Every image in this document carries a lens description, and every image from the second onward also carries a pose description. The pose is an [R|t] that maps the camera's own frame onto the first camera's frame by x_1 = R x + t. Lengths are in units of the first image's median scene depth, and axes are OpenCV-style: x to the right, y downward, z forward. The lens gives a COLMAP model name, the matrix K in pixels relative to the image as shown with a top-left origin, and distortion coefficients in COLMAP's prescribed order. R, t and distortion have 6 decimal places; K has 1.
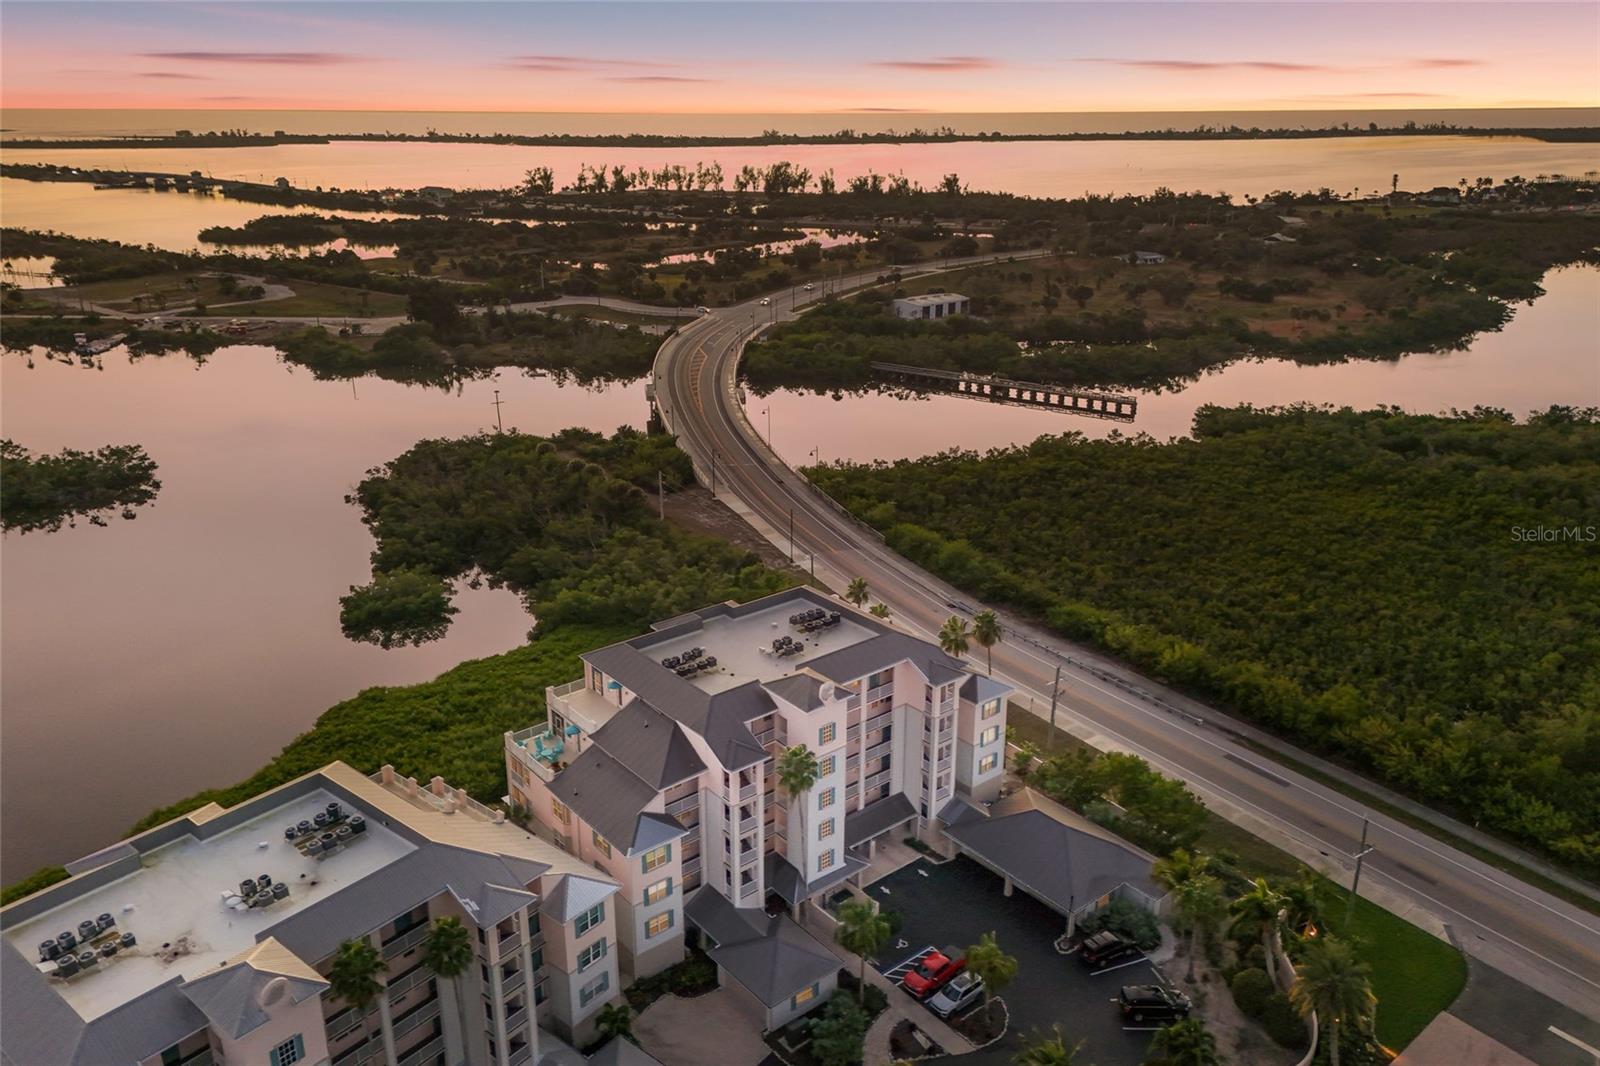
lens RADIAL K [[1176.0, 0, 794.1], [0, 1176.0, 558.2], [0, 0, 1]] dist [0.067269, -0.057449]
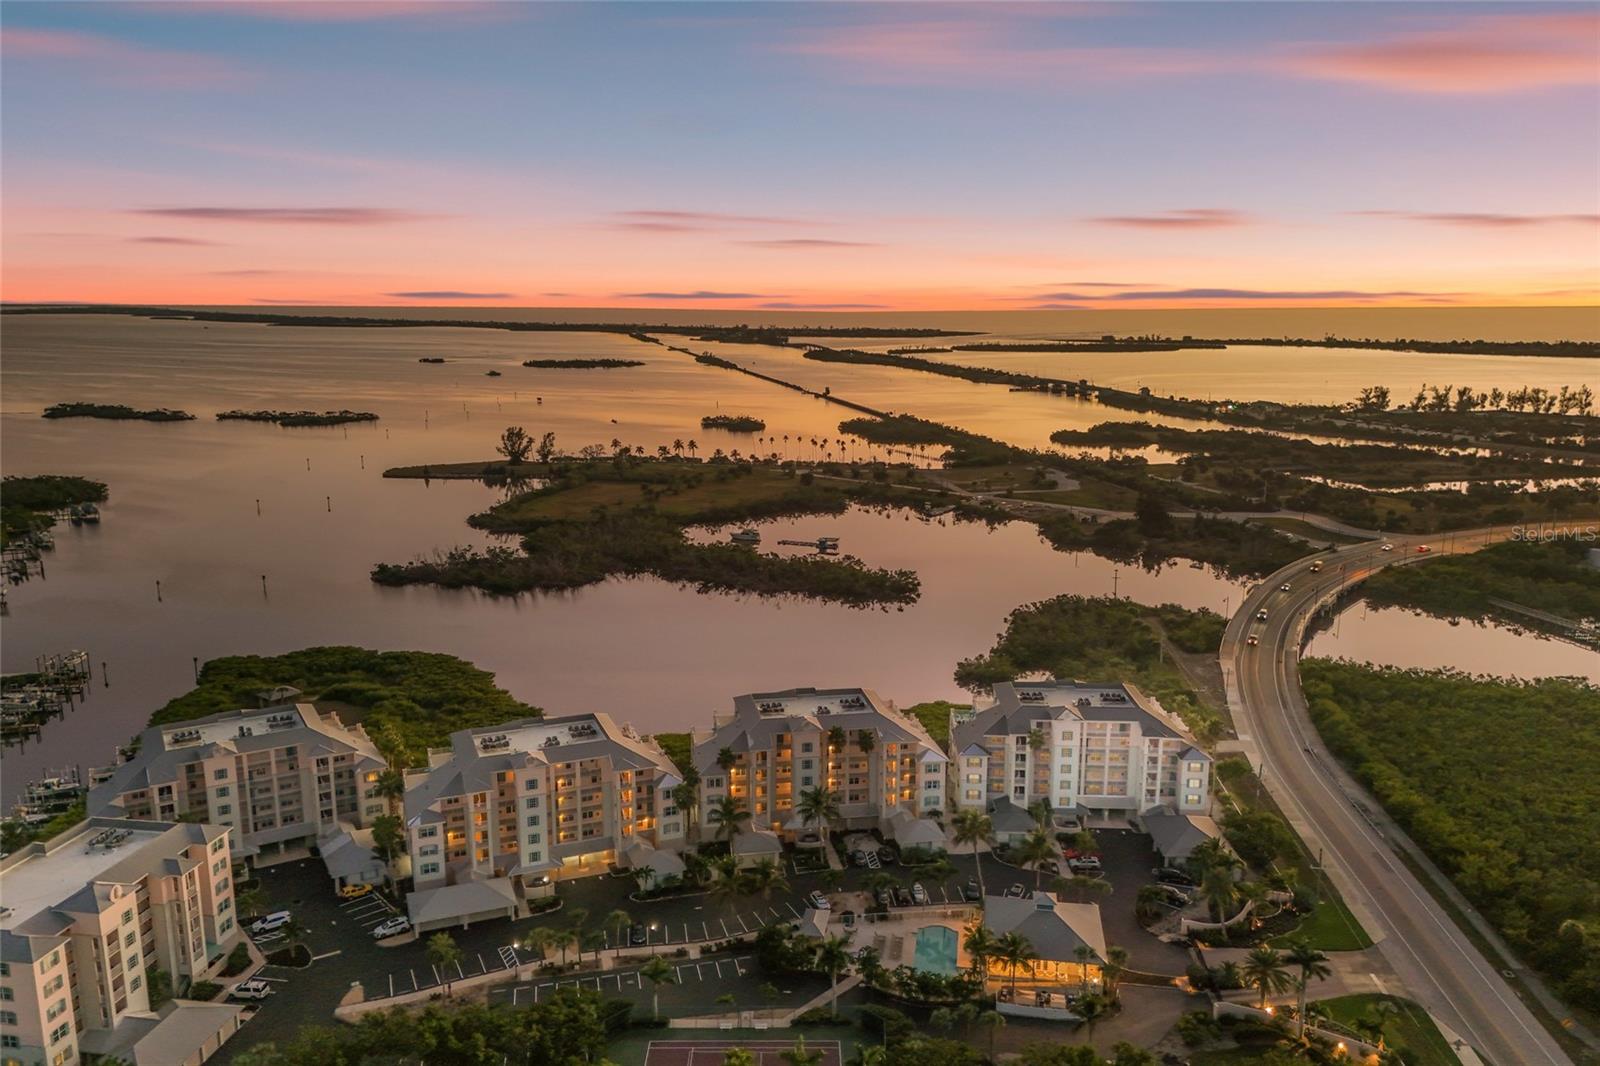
lens RADIAL K [[1185.3, 0, 797.6], [0, 1185.3, 561.9], [0, 0, 1]] dist [0.096299, -0.102658]
pose [[0.755238, 0.140110, -0.640300, 0.256849], [-0.233562, 0.970288, -0.063170, 0.024695], [0.612425, 0.197258, 0.765523, -0.259561]]
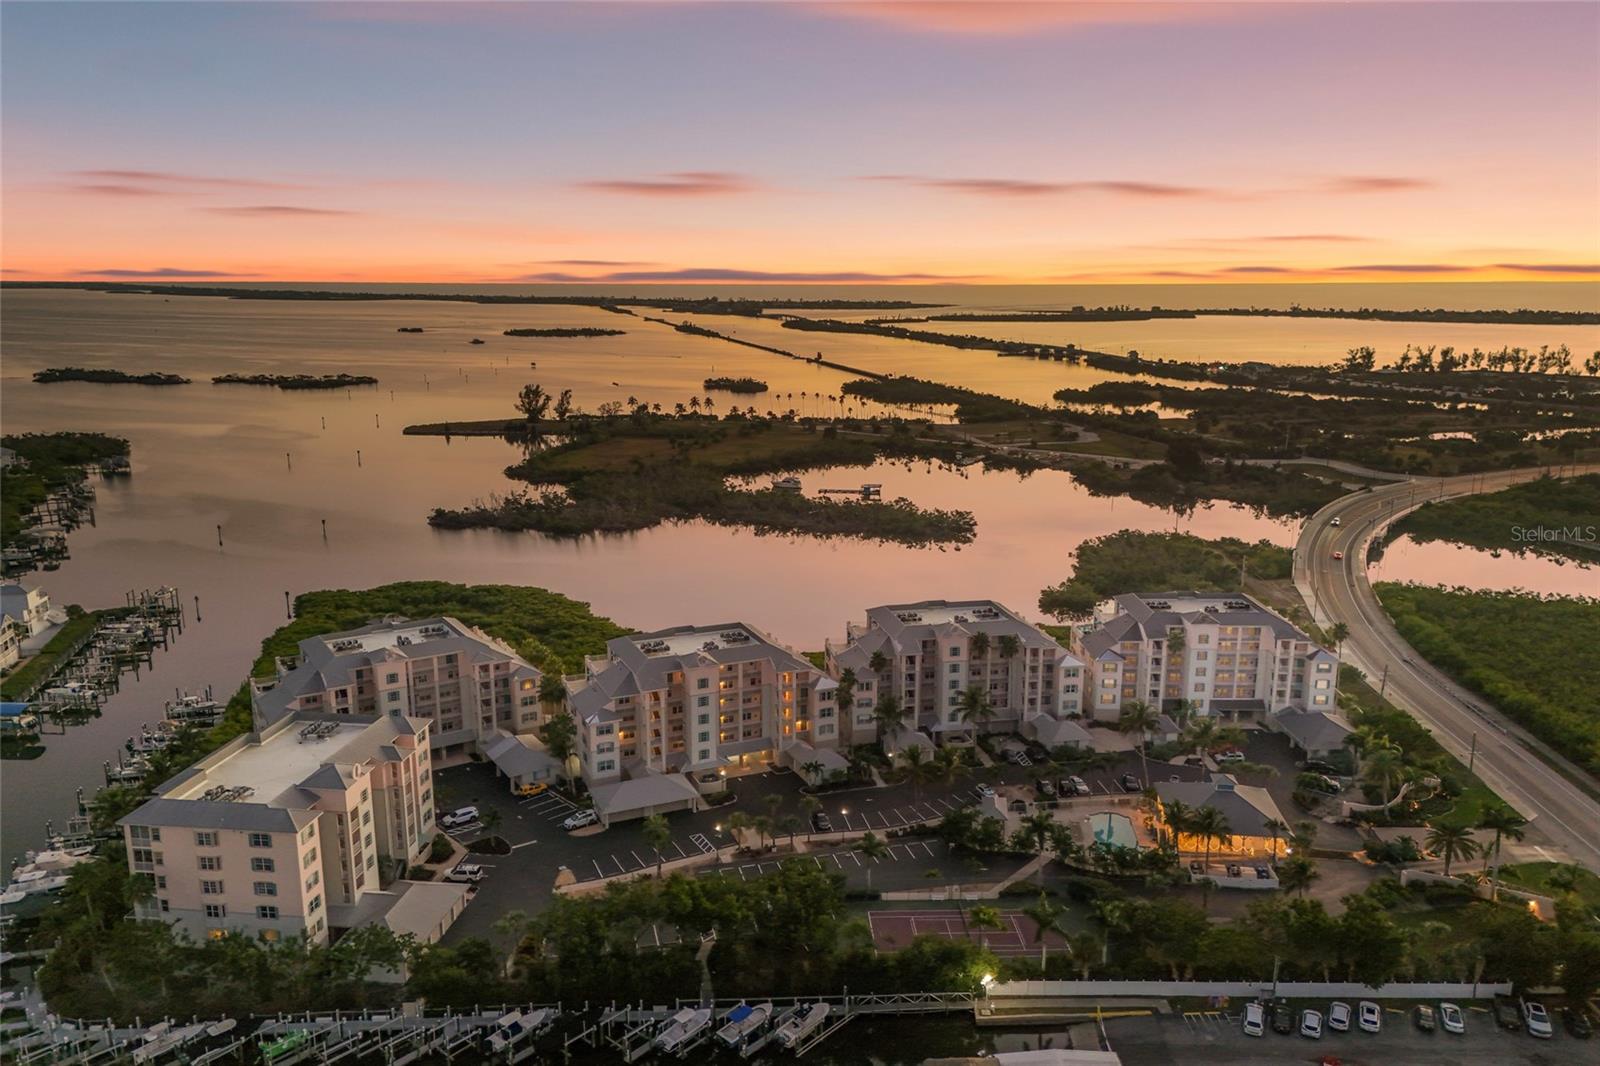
lens RADIAL K [[1179.6, 0, 796.4], [0, 1179.6, 556.7], [0, 0, 1]] dist [0.092872, -0.093937]
pose [[0.776544, 0.143356, -0.613538, 0.200347], [-0.223308, 0.973181, -0.055248, 0.075355], [0.589163, 0.179910, 0.787730, -0.311967]]
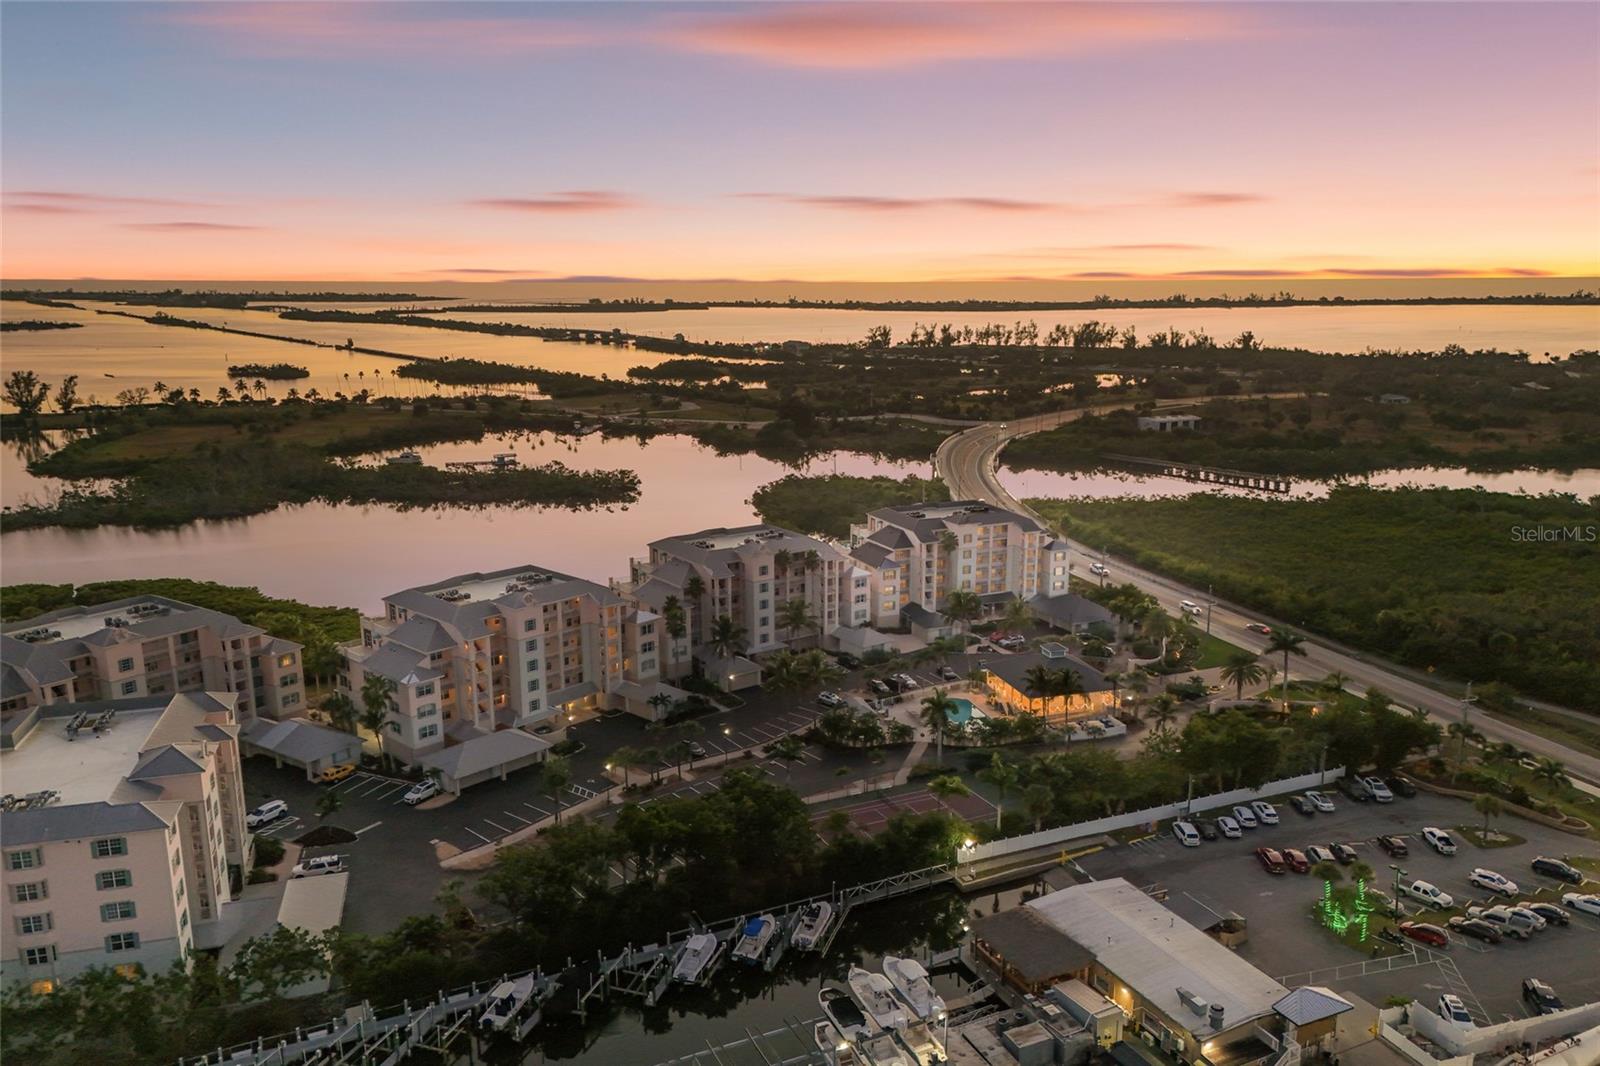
lens RADIAL K [[1185.3, 0, 797.6], [0, 1185.3, 561.9], [0, 0, 1]] dist [0.096299, -0.102658]
pose [[0.963179, 0.059940, -0.262096, 0.082872], [-0.092946, 0.988961, -0.115399, 0.128356], [0.252285, 0.135511, 0.958117, -0.340735]]
